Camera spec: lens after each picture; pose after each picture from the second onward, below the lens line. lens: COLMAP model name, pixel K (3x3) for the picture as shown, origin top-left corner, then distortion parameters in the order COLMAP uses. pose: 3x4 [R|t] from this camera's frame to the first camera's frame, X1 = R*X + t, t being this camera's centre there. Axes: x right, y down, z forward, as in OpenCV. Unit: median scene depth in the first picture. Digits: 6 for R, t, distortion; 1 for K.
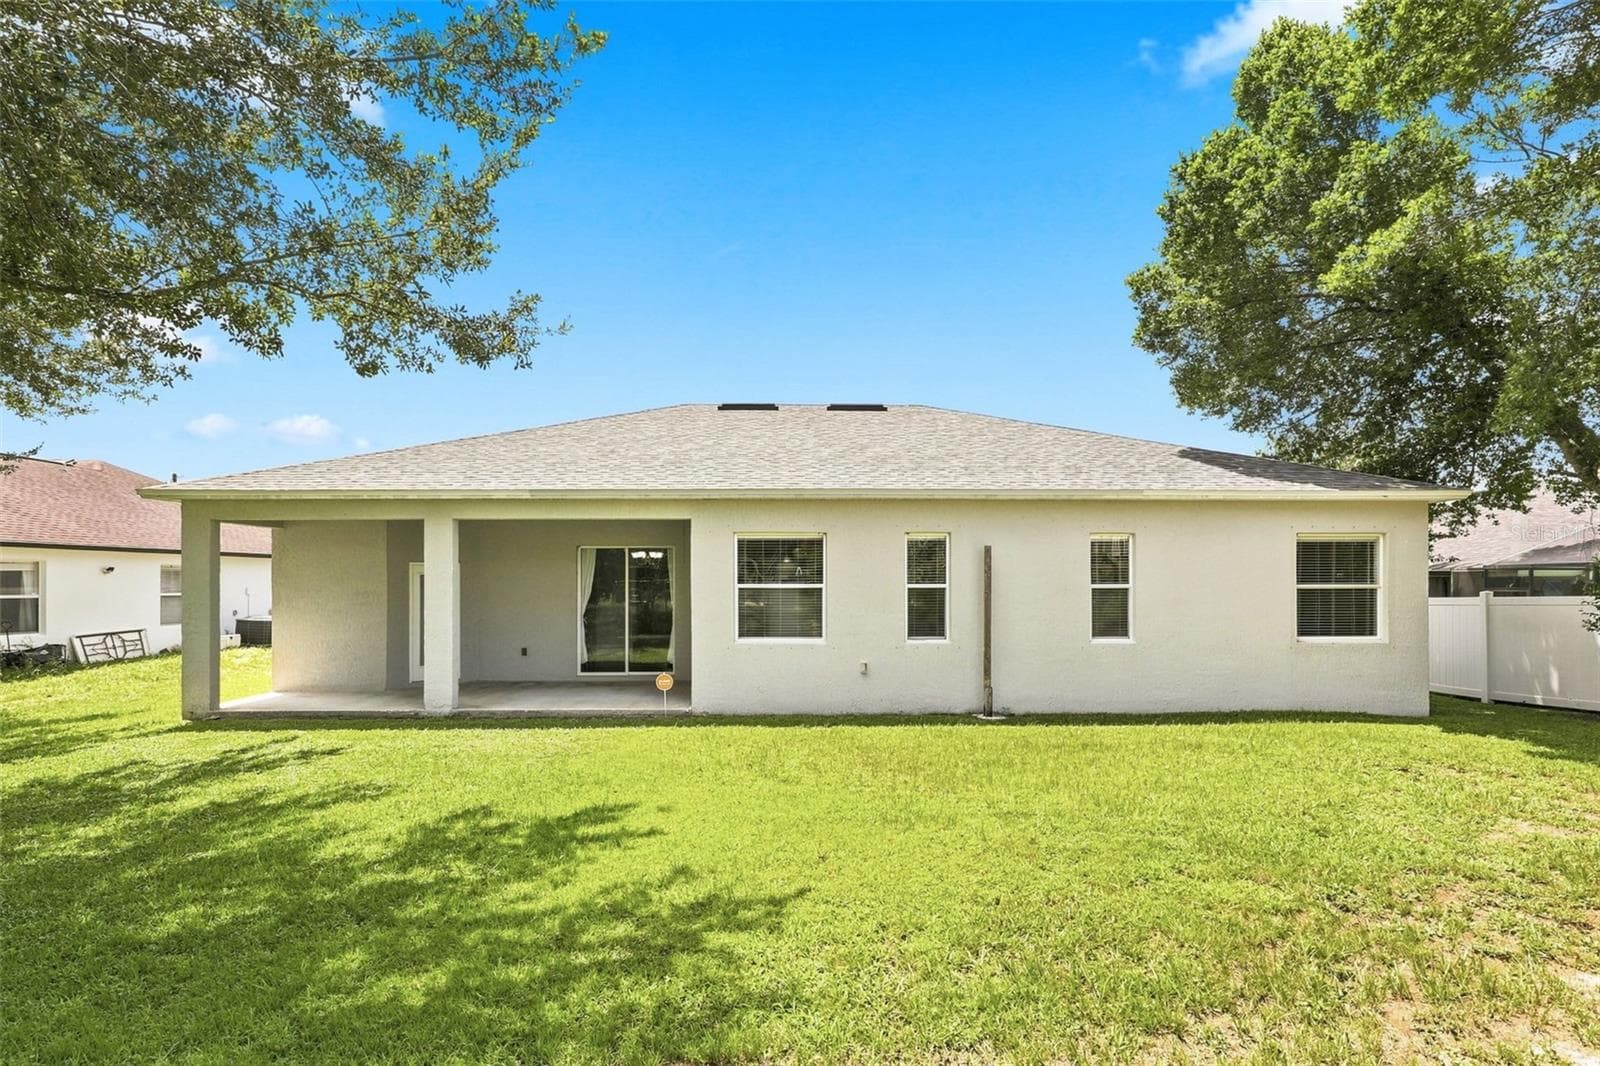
lens RADIAL K [[732.1, 0, 834.4], [0, 732.1, 572.1], [0, 0, 1]] dist [0.002877, -0.000642]
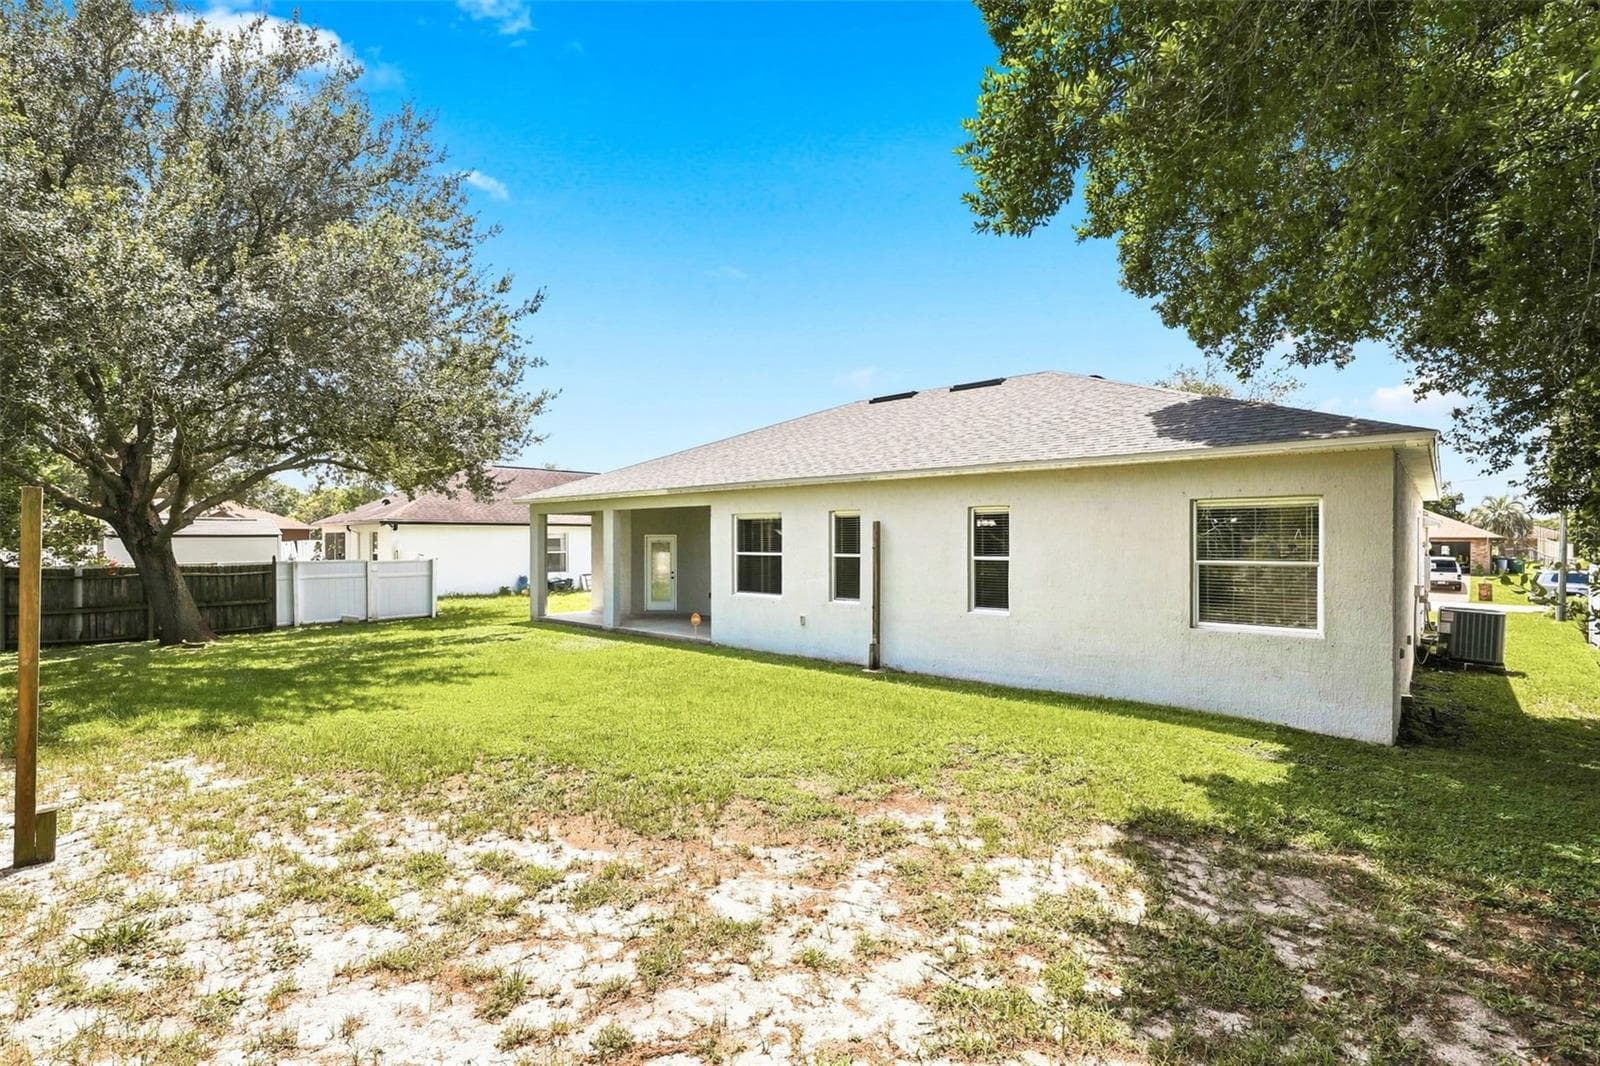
lens RADIAL K [[732.1, 0, 806.2], [0, 732.1, 542.1], [0, 0, 1]] dist [0.002877, -0.000642]
pose [[0.737285, 0.003787, -0.675572, 0.881204], [0.003485, 0.999950, 0.009409, -0.013321], [0.675573, -0.009292, 0.737234, 0.078166]]
